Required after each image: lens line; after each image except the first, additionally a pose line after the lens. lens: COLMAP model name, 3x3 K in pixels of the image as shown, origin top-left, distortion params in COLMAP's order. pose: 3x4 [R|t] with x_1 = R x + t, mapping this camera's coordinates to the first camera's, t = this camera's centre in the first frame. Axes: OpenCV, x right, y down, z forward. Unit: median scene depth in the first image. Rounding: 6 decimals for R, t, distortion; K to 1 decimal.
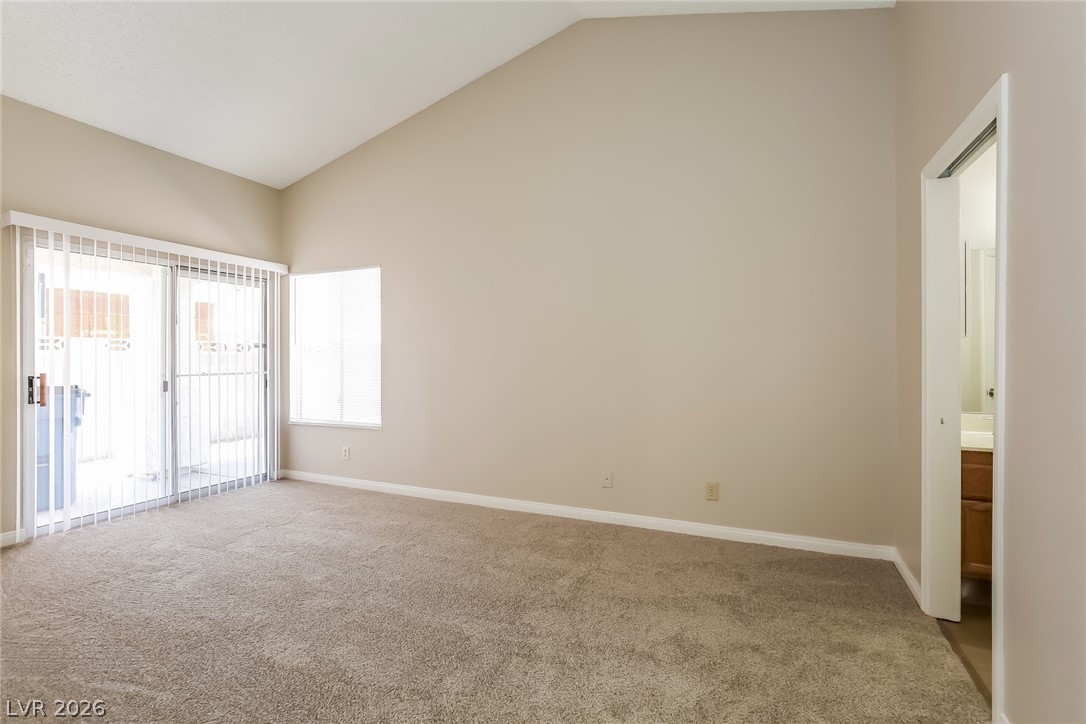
lens RADIAL K [[488.1, 0, 543.0], [0, 488.1, 362.0], [0, 0, 1]] dist [-0.001553, 0.000315]
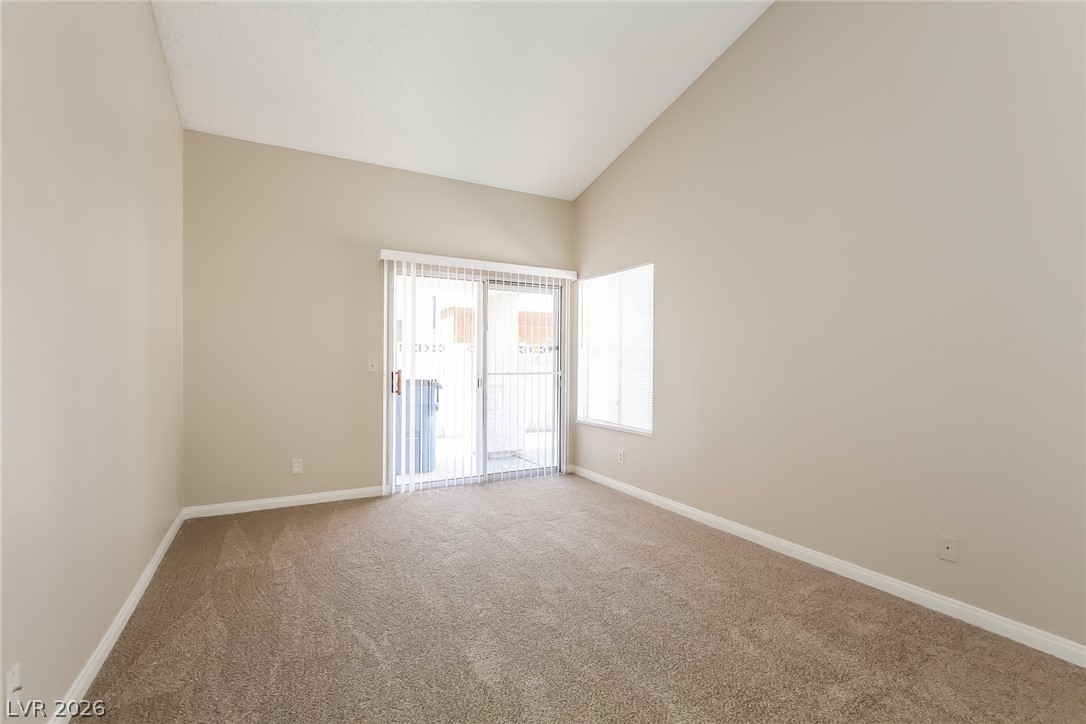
lens RADIAL K [[495.7, 0, 543.0], [0, 495.7, 362.0], [0, 0, 1]] dist [-0.024670, 0.009449]
pose [[0.808358, 0.010878, -0.588591, 0.068123], [-0.013663, 0.999907, -0.000285, -0.002580], [0.588533, 0.008272, 0.808431, 0.131711]]
